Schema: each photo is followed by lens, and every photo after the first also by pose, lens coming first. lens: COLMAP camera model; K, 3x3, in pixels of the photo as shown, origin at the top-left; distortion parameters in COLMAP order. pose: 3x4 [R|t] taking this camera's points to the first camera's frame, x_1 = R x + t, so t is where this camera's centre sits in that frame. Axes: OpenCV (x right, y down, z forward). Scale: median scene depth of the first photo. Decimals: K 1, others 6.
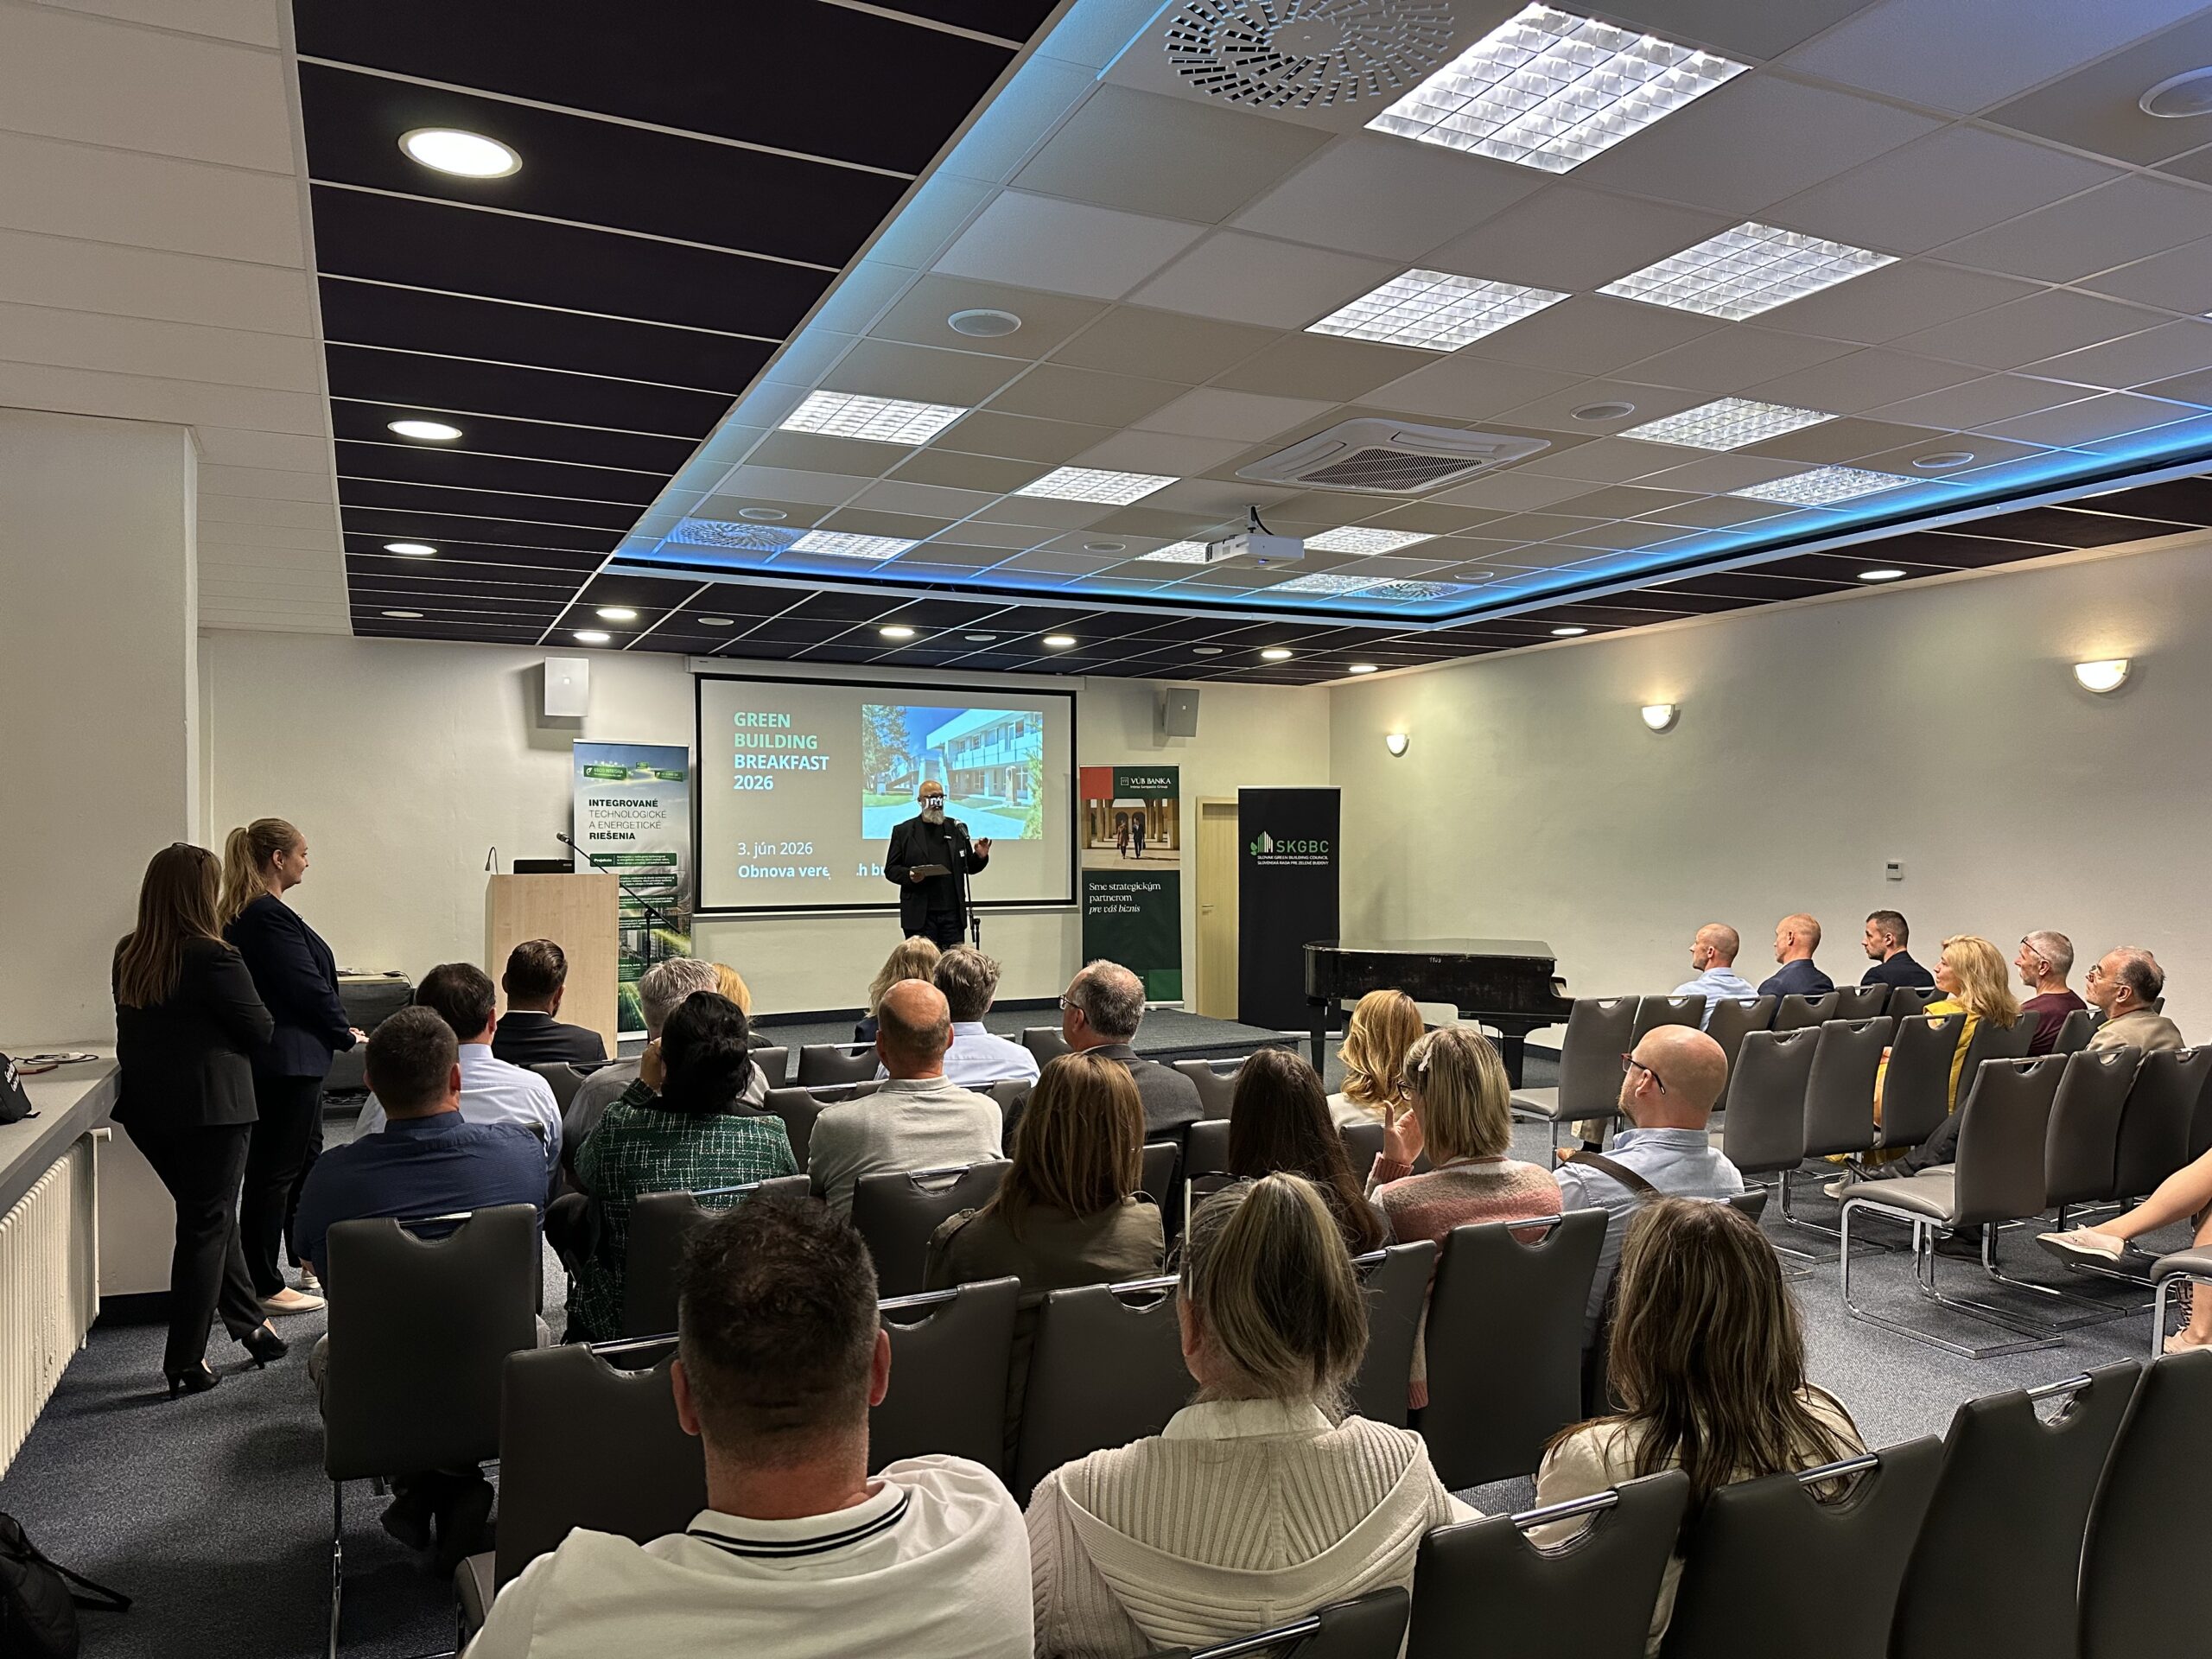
lens RADIAL K [[1545.0, 0, 1116.1], [0, 1545.0, 825.1], [0, 0, 1]] dist [0.120015, -0.116587]
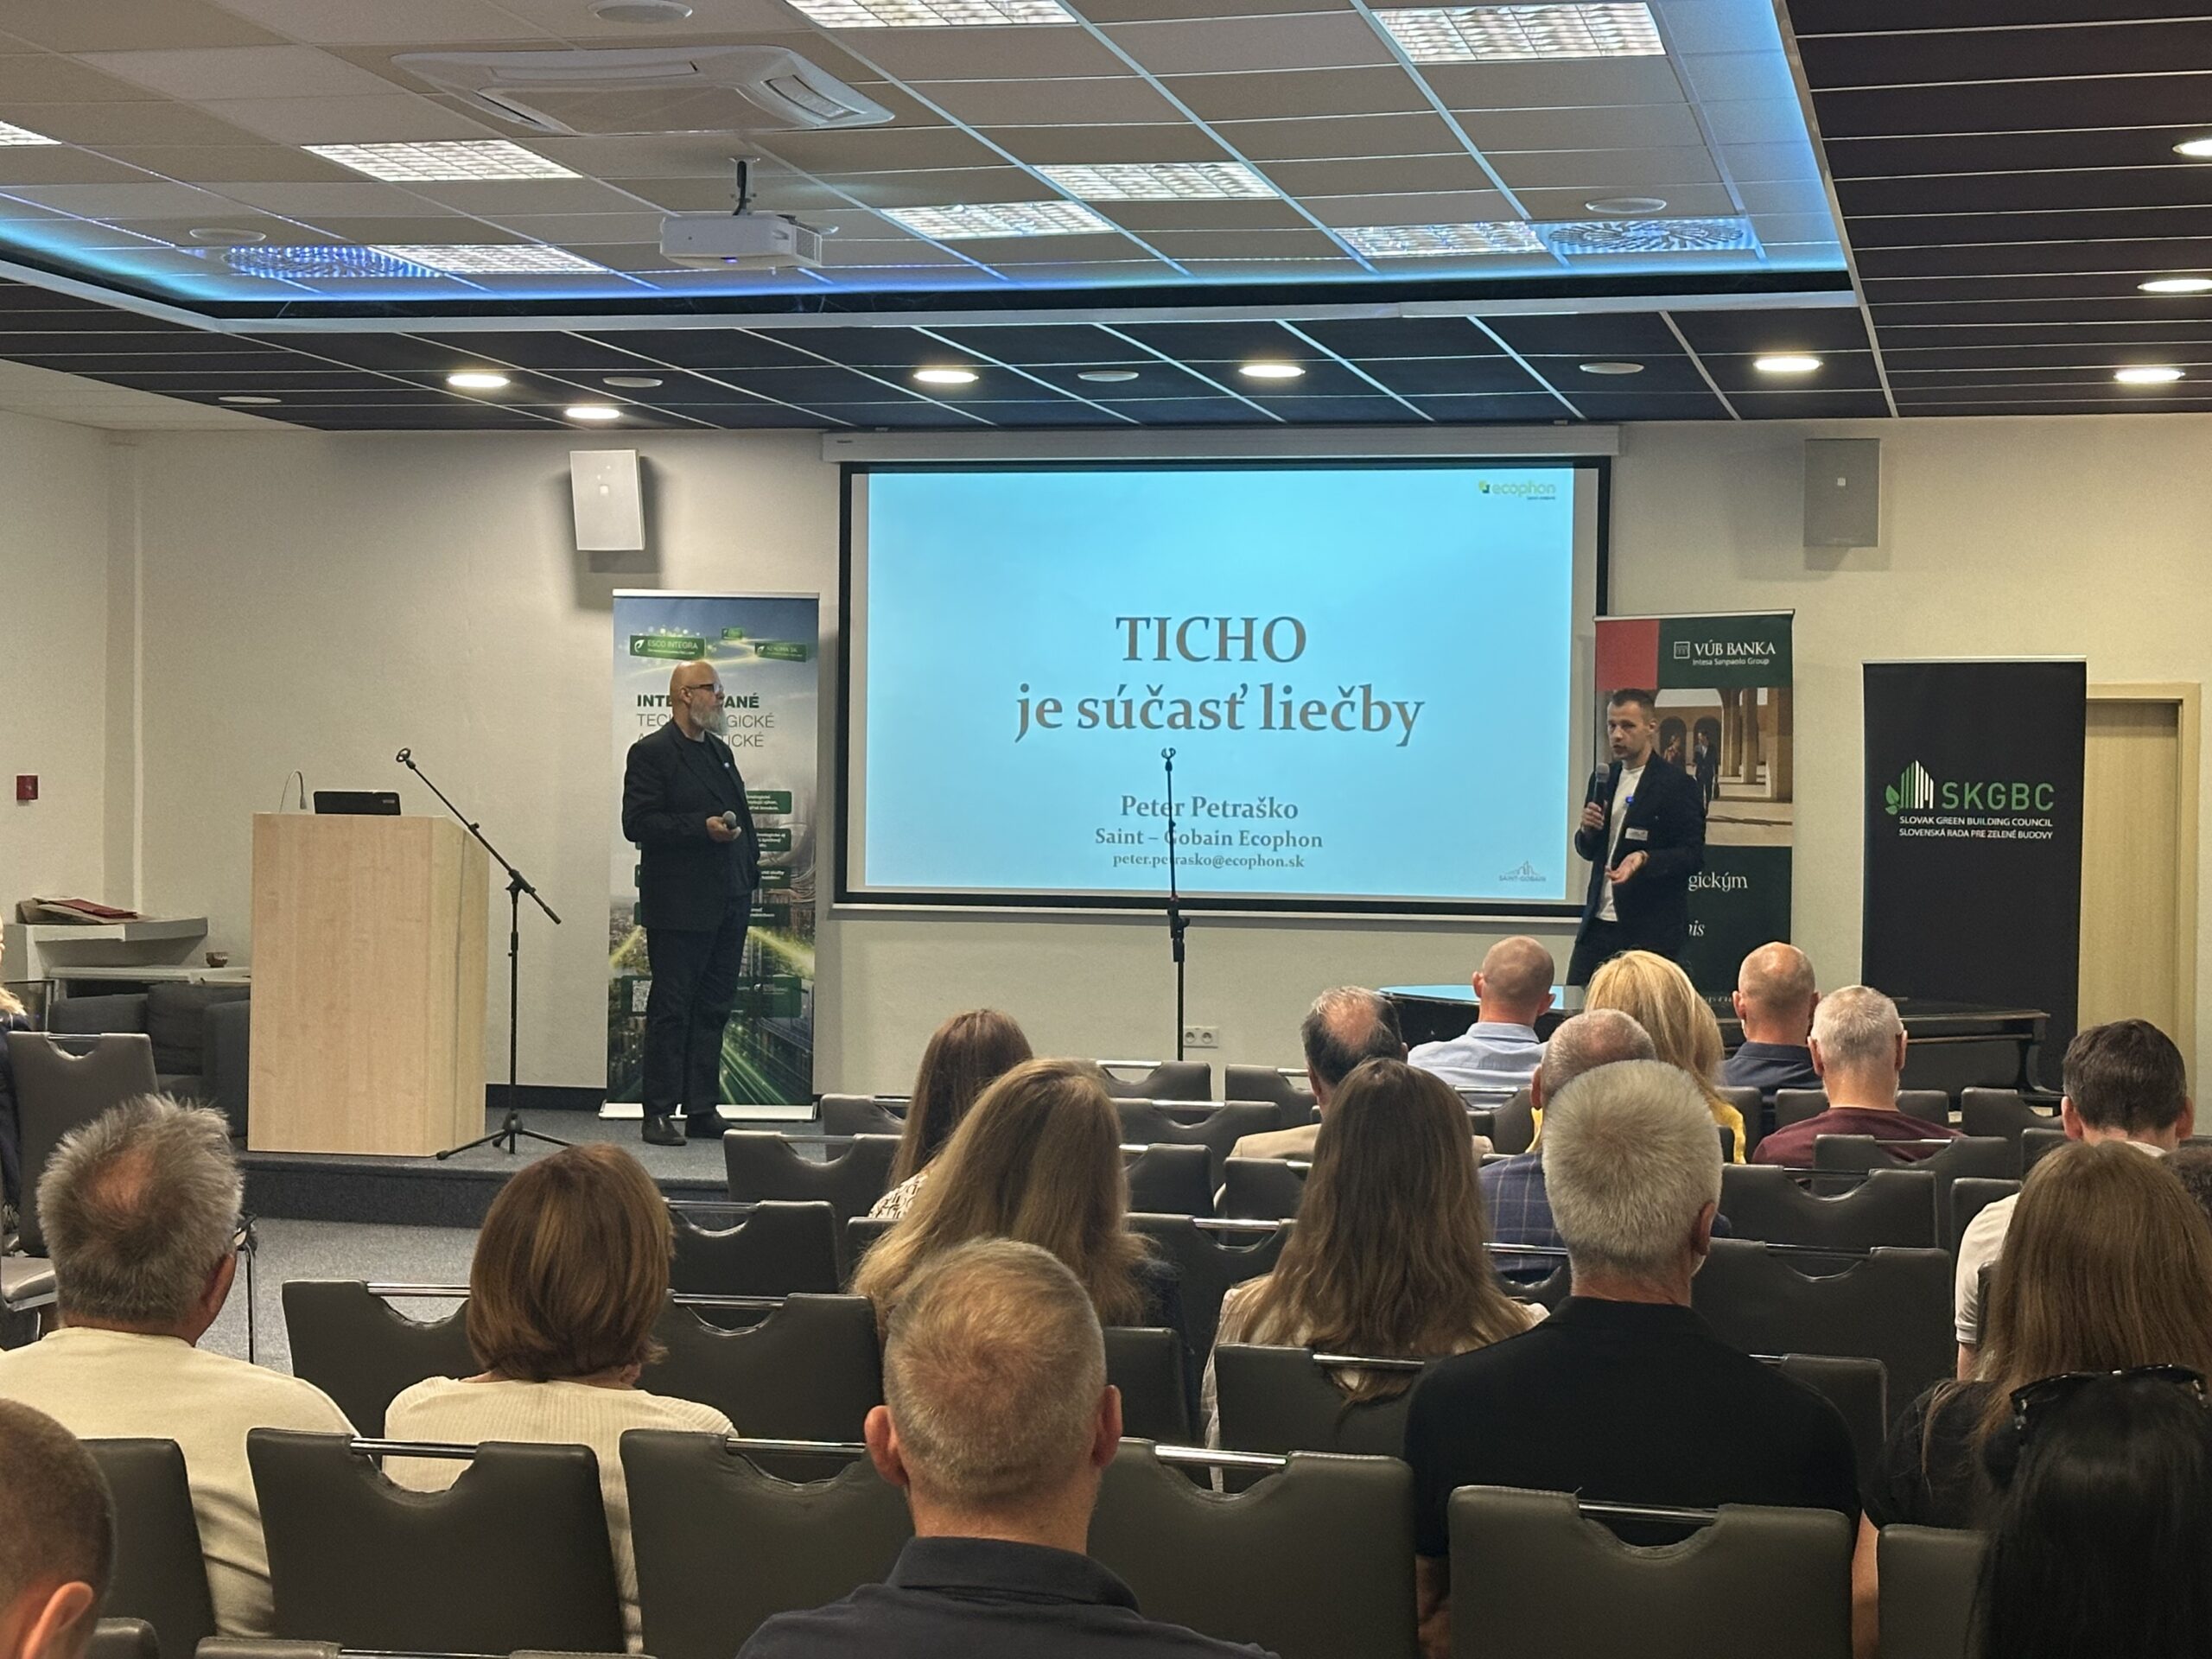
lens RADIAL K [[3892.3, 0, 1108.5], [0, 3892.3, 815.5], [0, 0, 1]] dist [0.176887, 0.000000]
pose [[0.782820, 0.014822, -0.622072, 0.668619], [-0.006917, 0.999862, 0.015119, 0.004781], [0.622210, -0.007532, 0.782814, -0.013578]]
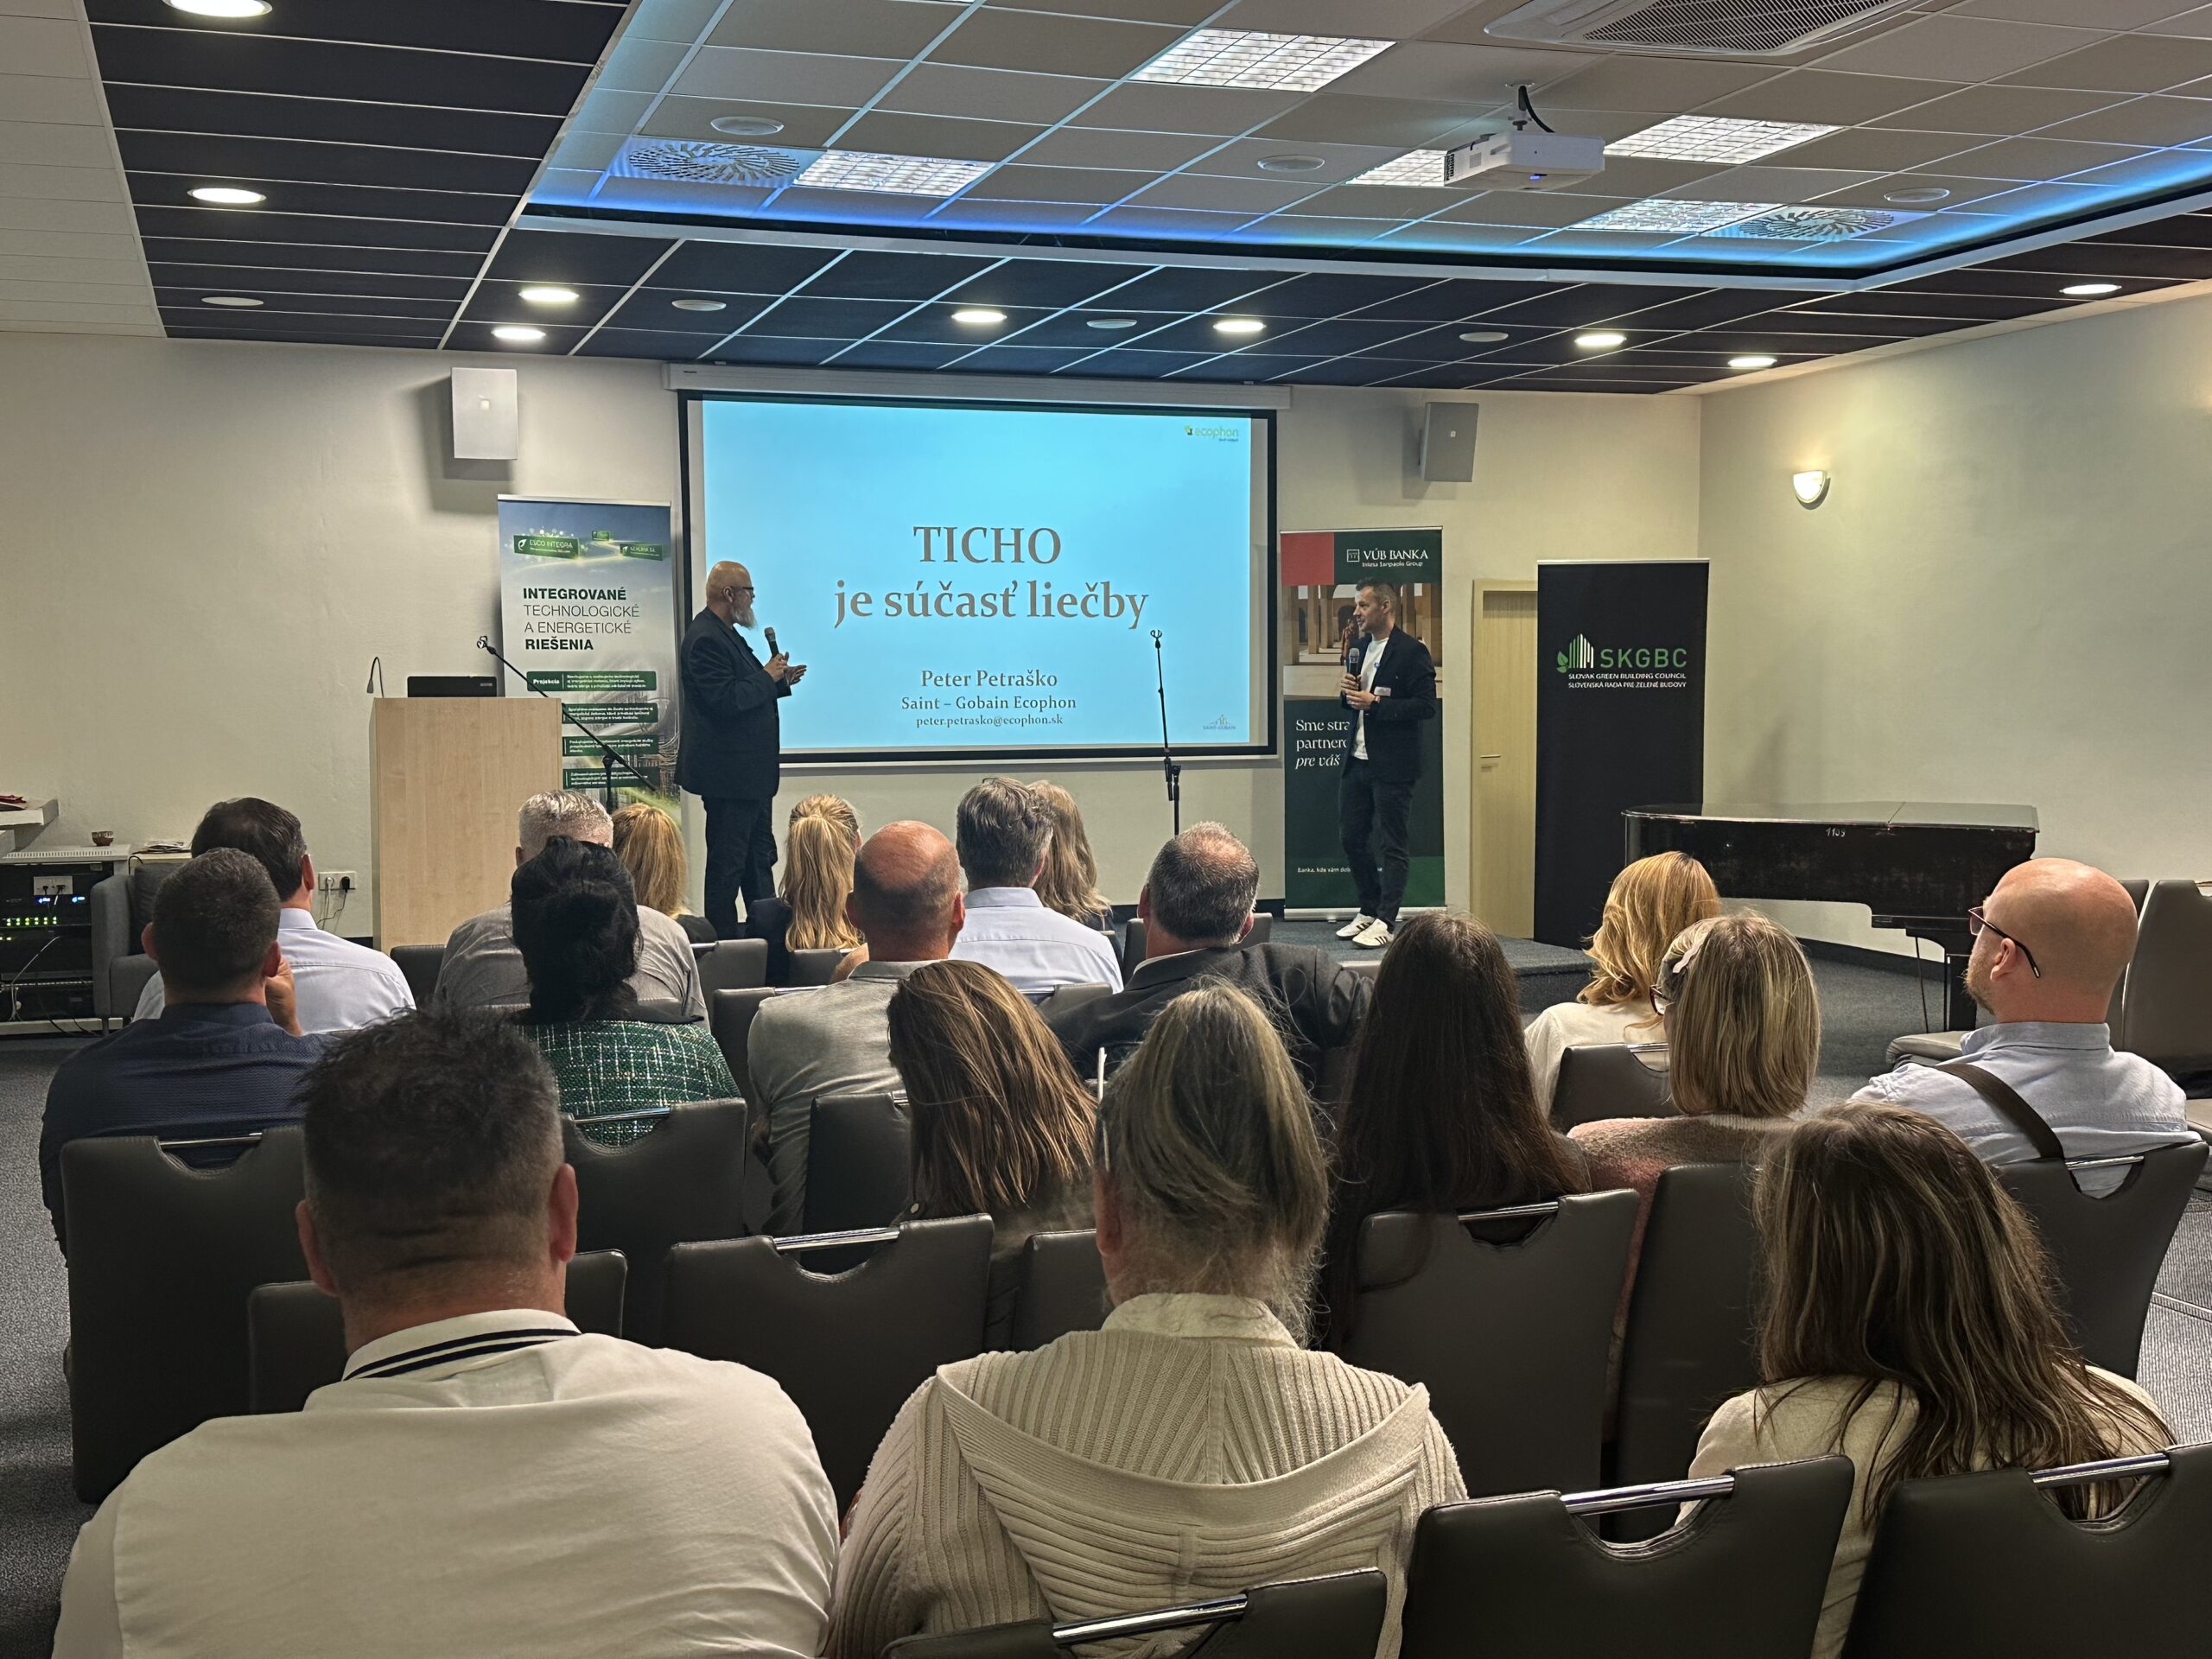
lens RADIAL K [[2489.6, 0, 1104.3], [0, 2489.6, 836.8], [0, 0, 1]] dist [0.131734, 0.000000]
pose [[0.993270, 0.003416, -0.115775, 0.025548], [0.005473, 0.997064, 0.076375, 0.008088], [0.115696, -0.076495, 0.990335, -0.018826]]
